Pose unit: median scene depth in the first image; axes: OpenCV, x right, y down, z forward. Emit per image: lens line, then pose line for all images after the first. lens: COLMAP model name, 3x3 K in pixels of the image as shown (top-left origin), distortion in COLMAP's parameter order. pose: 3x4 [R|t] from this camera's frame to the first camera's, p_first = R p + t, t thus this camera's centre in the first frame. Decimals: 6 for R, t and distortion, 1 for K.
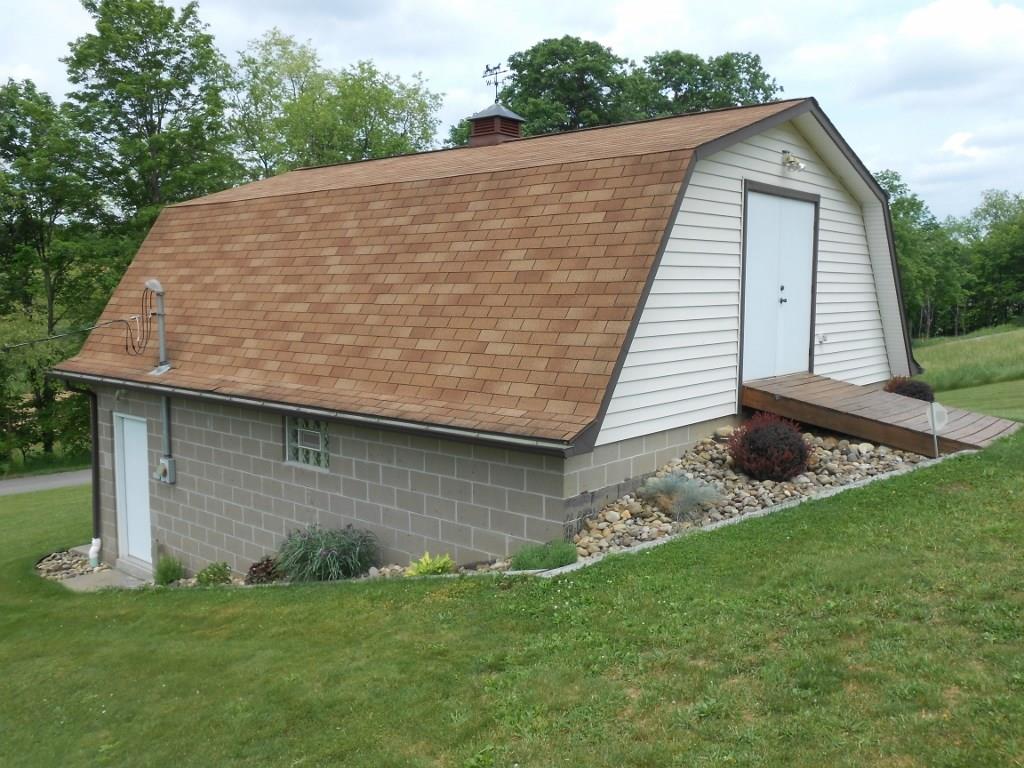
lens RADIAL K [[895.8, 0, 511.9], [0, 895.8, 383.4], [0, 0, 1]] dist [0.008704, 0.006215]
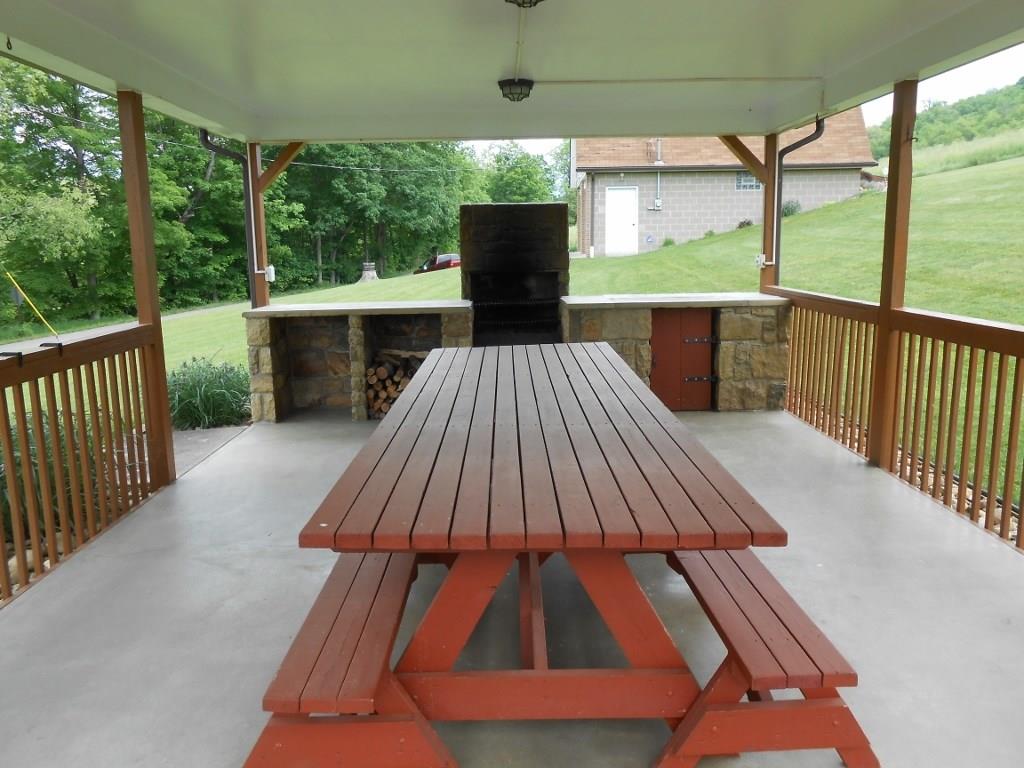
lens RADIAL K [[788.5, 0, 510.4], [0, 788.5, 382.3], [0, 0, 1]] dist [-0.019222, 0.022748]
pose [[0.754215, -0.129806, 0.643670, -2.309227], [0.087398, 0.991389, 0.097521, 0.359343], [-0.650786, -0.017296, 0.759065, -0.422723]]
